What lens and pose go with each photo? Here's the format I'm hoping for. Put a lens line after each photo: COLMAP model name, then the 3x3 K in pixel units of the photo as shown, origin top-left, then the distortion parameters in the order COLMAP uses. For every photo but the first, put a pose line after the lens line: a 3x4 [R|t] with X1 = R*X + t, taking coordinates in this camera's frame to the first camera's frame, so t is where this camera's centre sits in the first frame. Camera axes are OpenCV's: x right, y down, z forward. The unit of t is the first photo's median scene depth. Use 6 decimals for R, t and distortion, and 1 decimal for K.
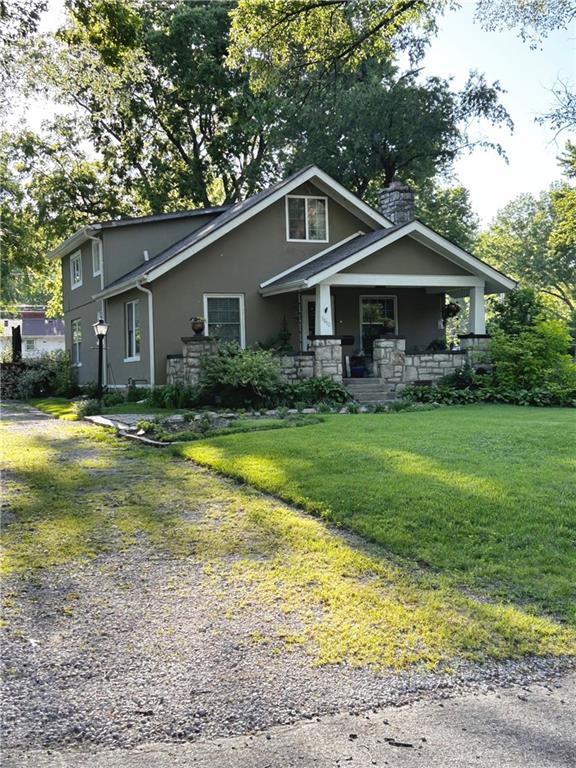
lens RADIAL K [[992.8, 0, 288.0], [0, 992.8, 384.0], [0, 0, 1]] dist [0.003766, 0.023159]
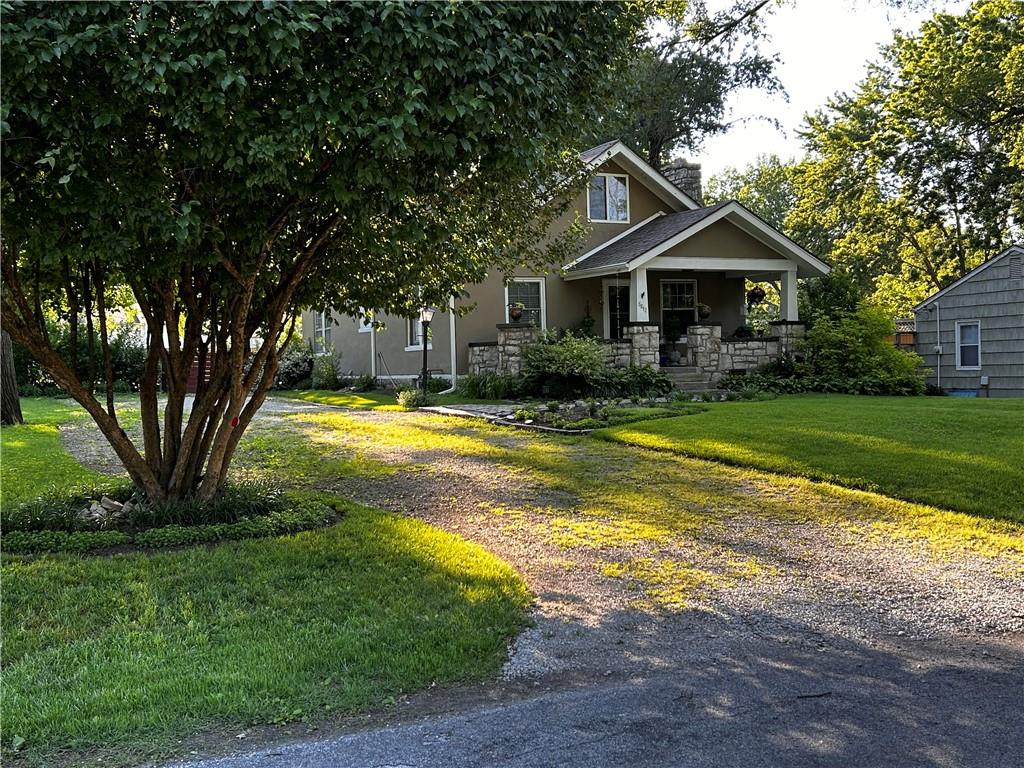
lens RADIAL K [[1126.0, 0, 512.0], [0, 1126.0, 384.0], [0, 0, 1]] dist [0.007637, -0.000791]
pose [[0.997152, -0.004566, 0.075280, -0.164350], [0.004130, 0.999974, 0.005935, 0.003405], [-0.075305, -0.005608, 0.997145, -0.063056]]
